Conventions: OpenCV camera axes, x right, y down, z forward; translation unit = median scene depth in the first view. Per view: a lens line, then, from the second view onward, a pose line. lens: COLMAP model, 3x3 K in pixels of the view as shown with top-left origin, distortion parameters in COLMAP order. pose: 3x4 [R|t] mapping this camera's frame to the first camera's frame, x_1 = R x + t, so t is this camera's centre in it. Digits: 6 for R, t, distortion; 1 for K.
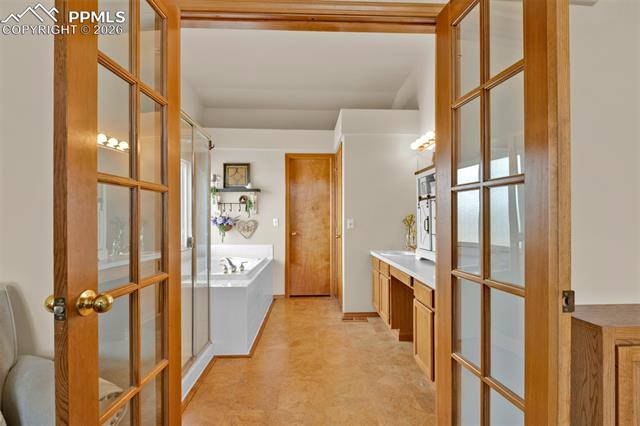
lens RADIAL K [[319.6, 0, 322.6], [0, 319.6, 218.2], [0, 0, 1]] dist [0.002327, -0.000303]
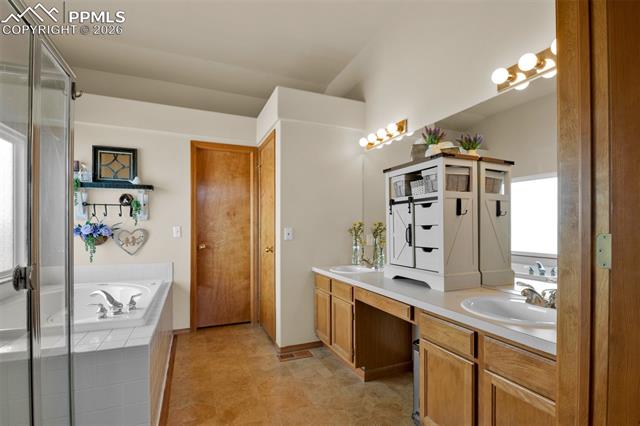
lens RADIAL K [[310.4, 0, 326.7], [0, 310.4, 226.4], [0, 0, 1]] dist [-0.000010, -0.000472]
pose [[0.934472, 0.001735, 0.356032, -0.080711], [-0.001583, 0.999998, -0.000720, 0.000080], [-0.356032, 0.000109, 0.934474, 0.209007]]
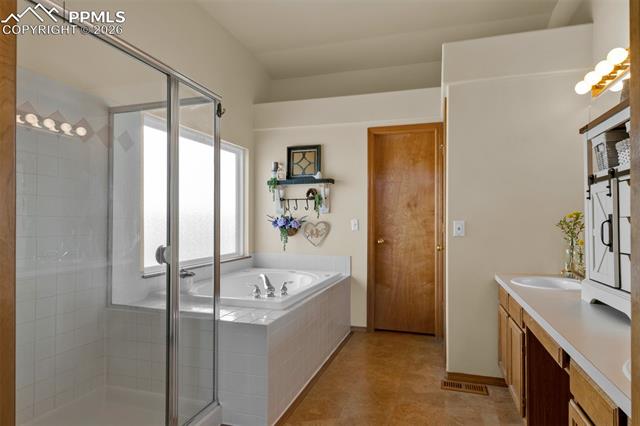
lens RADIAL K [[371.1, 0, 317.7], [0, 371.1, 218.5], [0, 0, 1]] dist [0.003787, -0.001173]
pose [[0.936938, 0.001772, -0.349491, 0.068826], [-0.002931, 0.999992, -0.002788, 0.001261], [0.349483, 0.003637, 0.936935, 0.197621]]
